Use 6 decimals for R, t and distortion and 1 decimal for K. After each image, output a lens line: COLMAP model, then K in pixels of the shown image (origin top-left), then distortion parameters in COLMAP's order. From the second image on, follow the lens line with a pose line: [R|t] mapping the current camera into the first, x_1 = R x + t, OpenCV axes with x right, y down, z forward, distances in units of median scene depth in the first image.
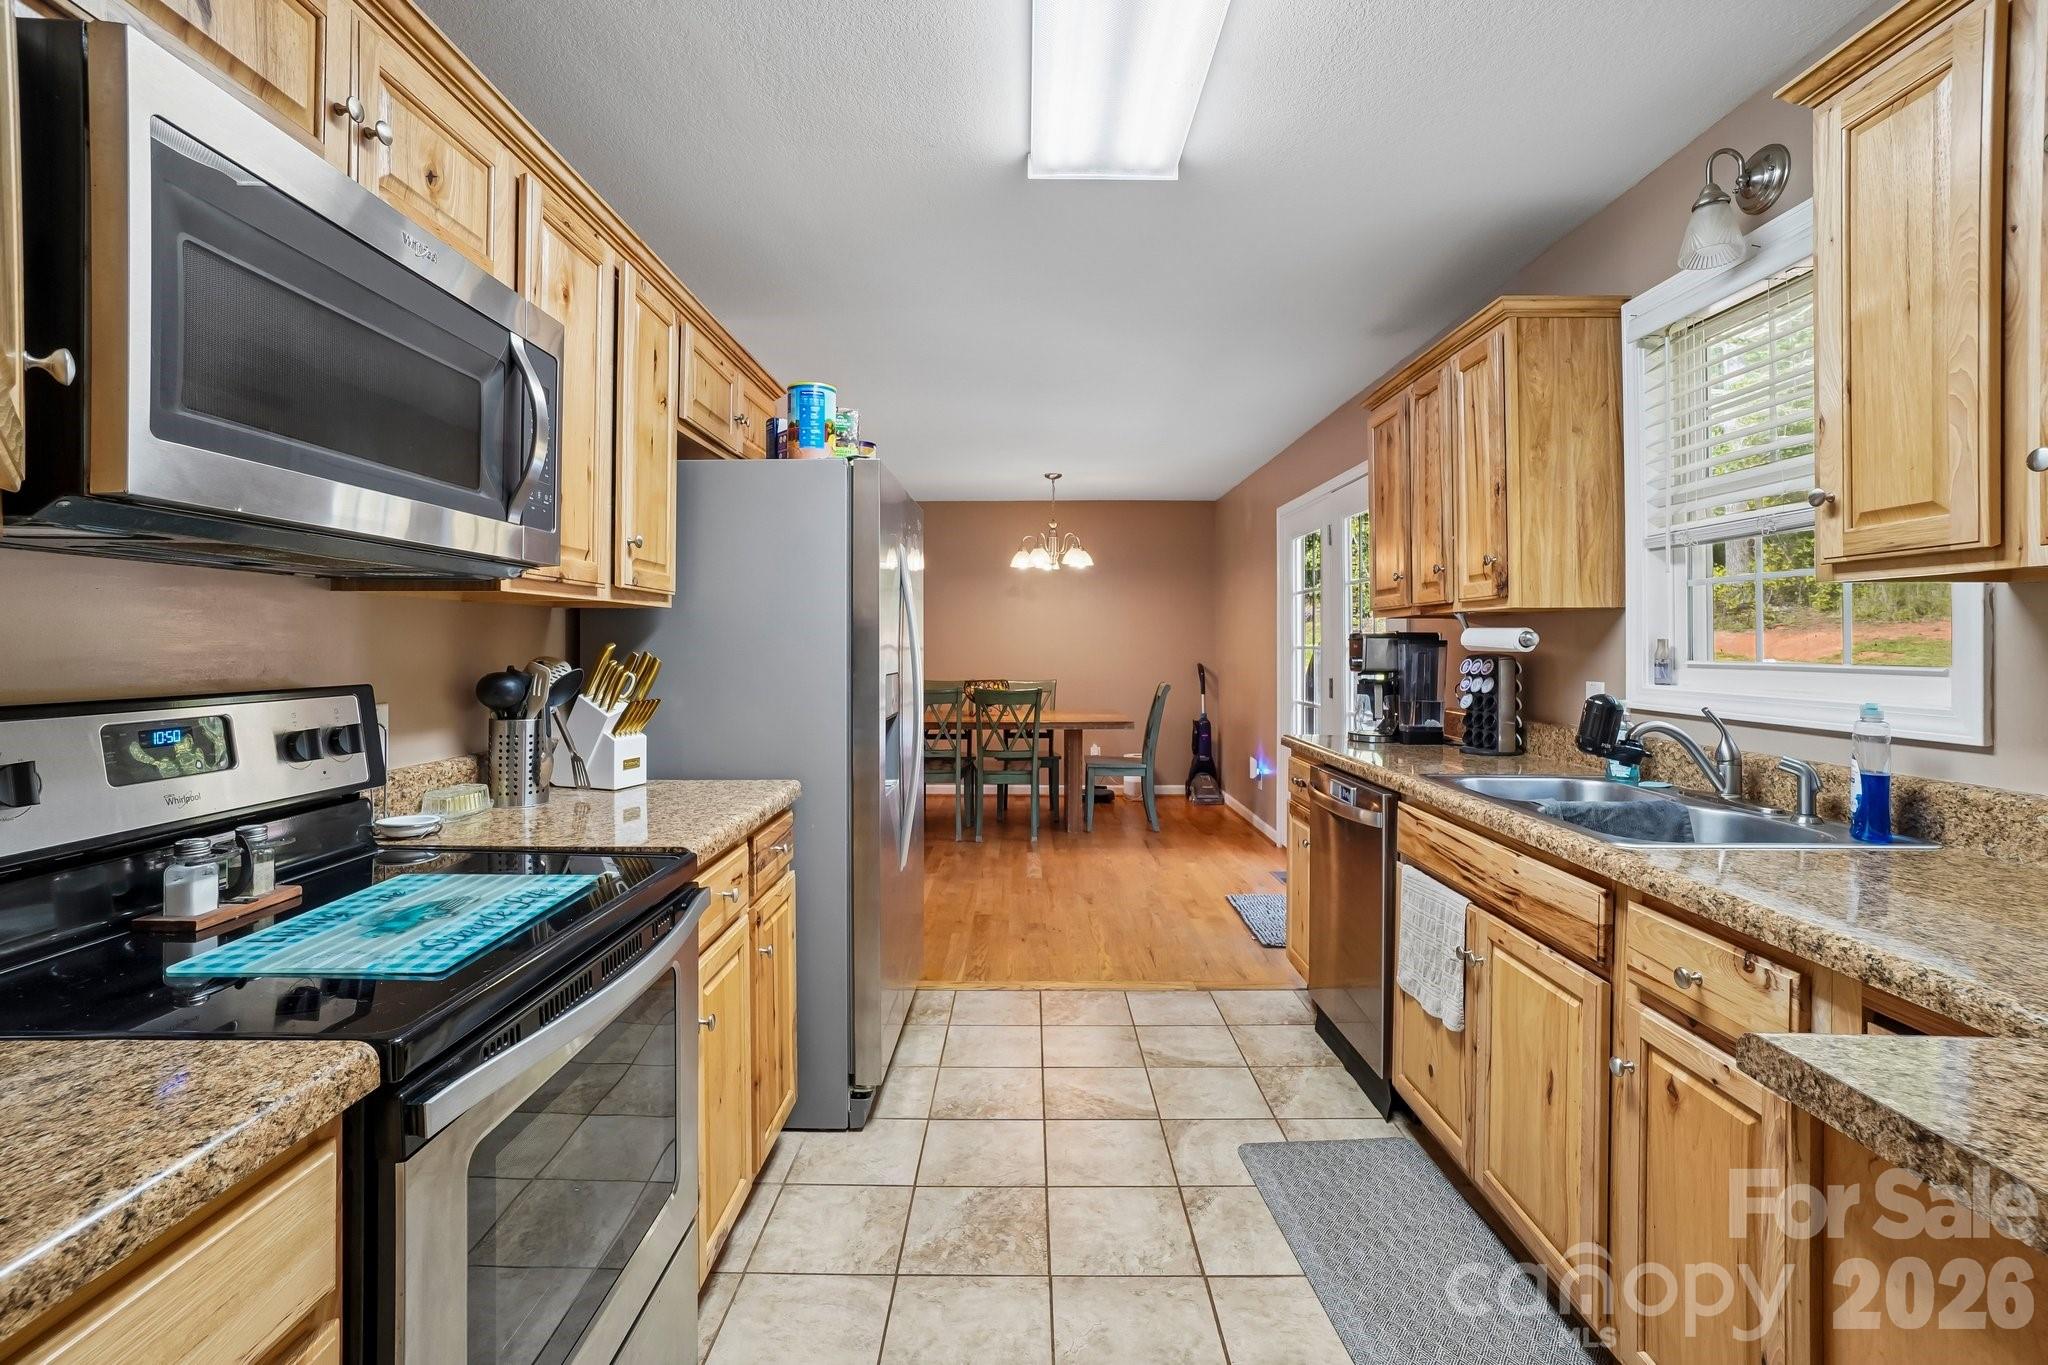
lens RADIAL K [[910.3, 0, 1022.1], [0, 910.3, 672.4], [0, 0, 1]] dist [-0.050545, 0.023932]
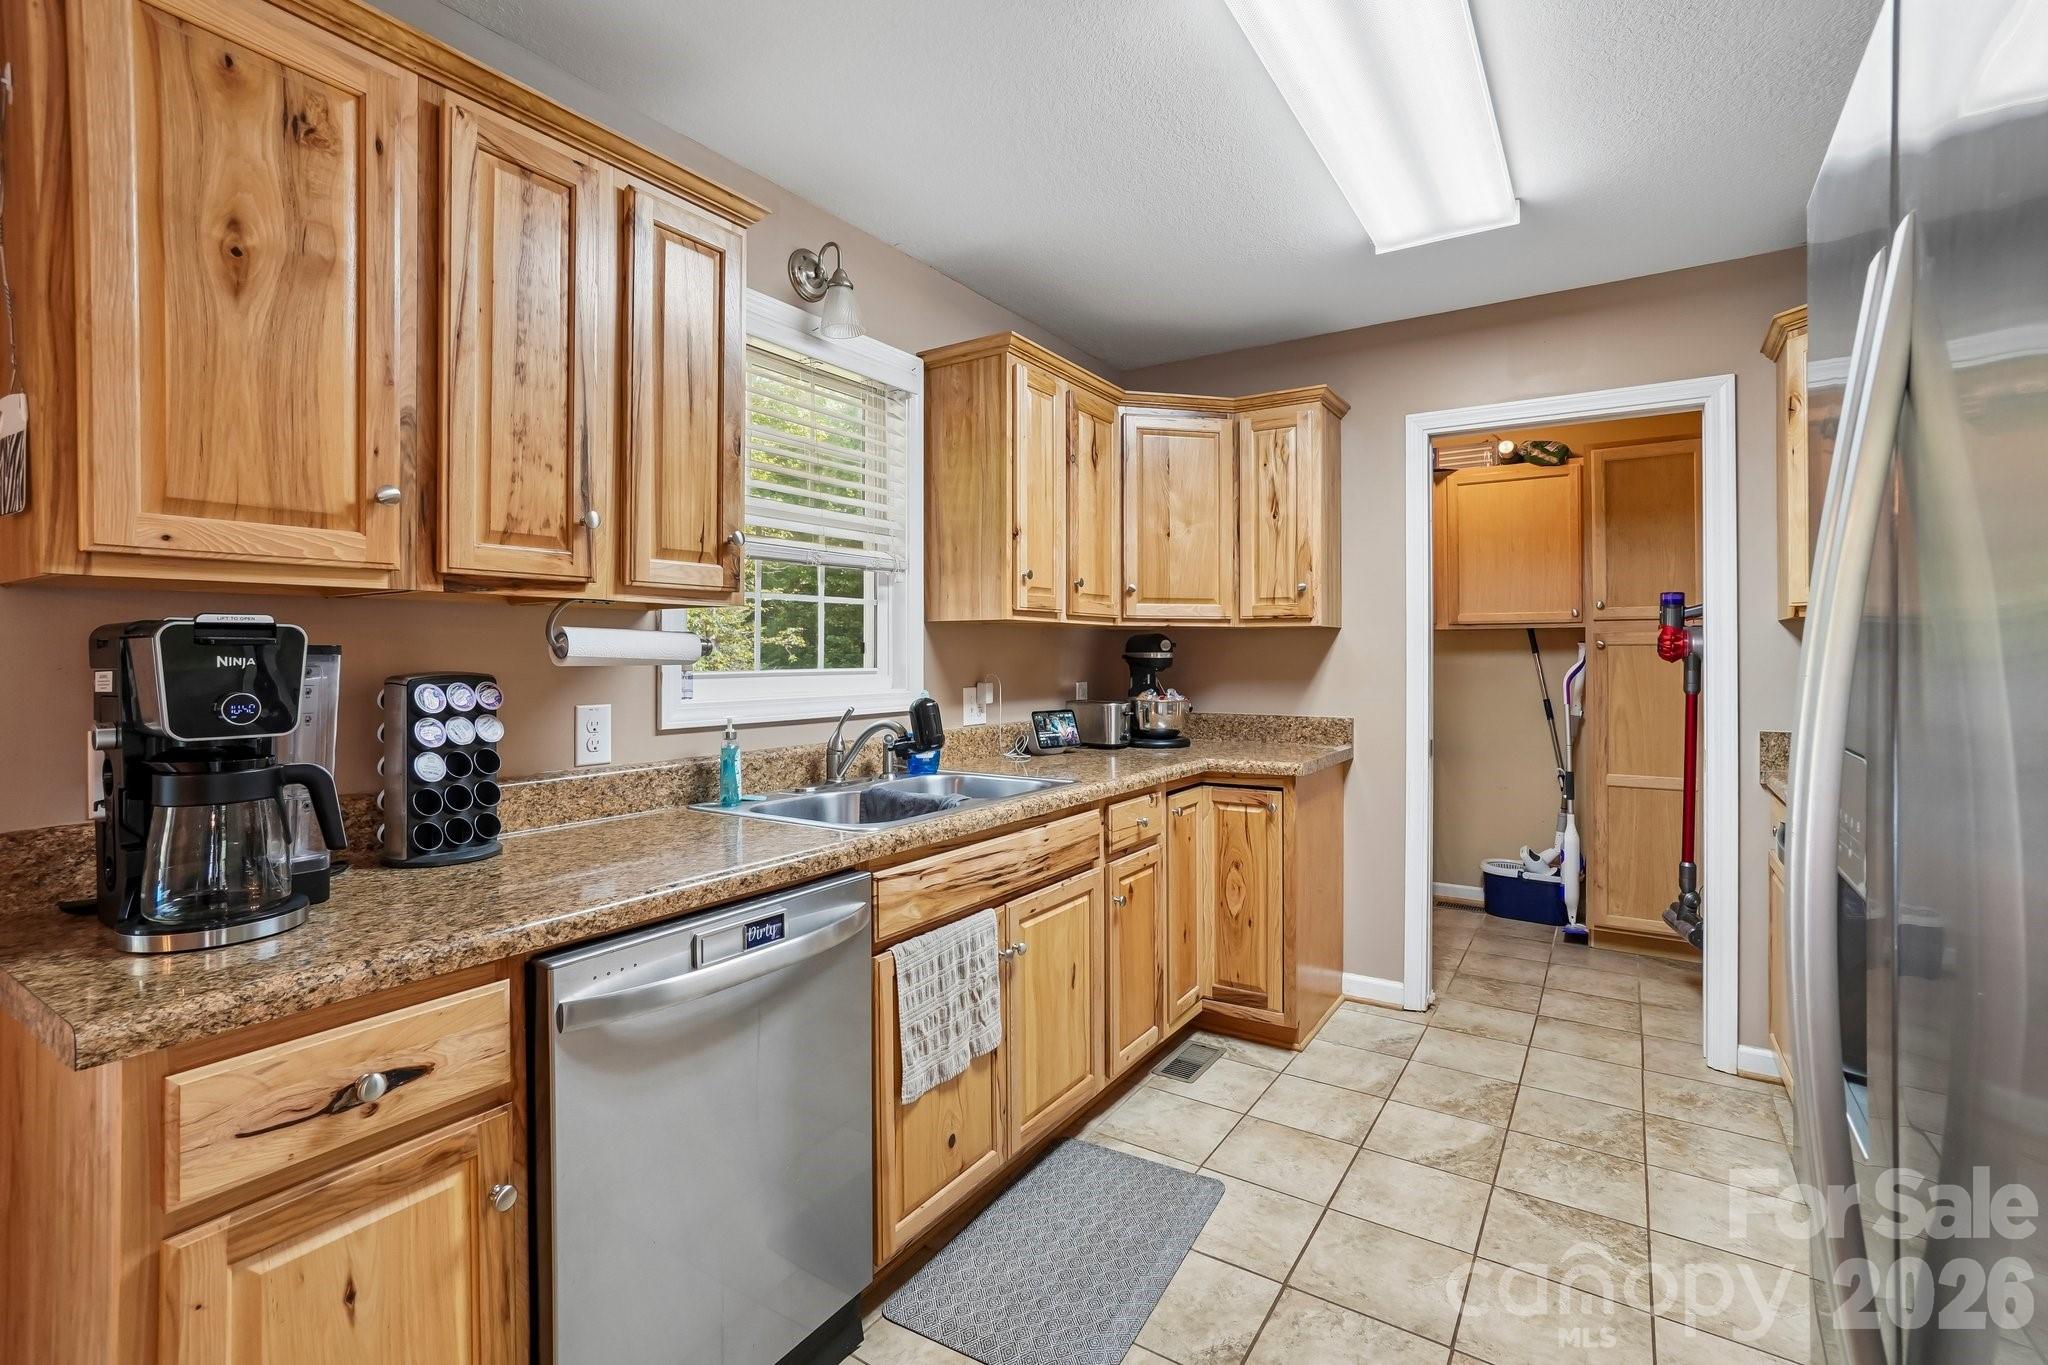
lens RADIAL K [[910.3, 0, 1022.1], [0, 910.3, 672.4], [0, 0, 1]] dist [-0.050545, 0.023932]
pose [[-0.835191, -0.005576, 0.549931, -0.098061], [0.021438, 0.998859, 0.042686, -0.058126], [-0.549541, 0.047440, -0.834119, 2.033520]]
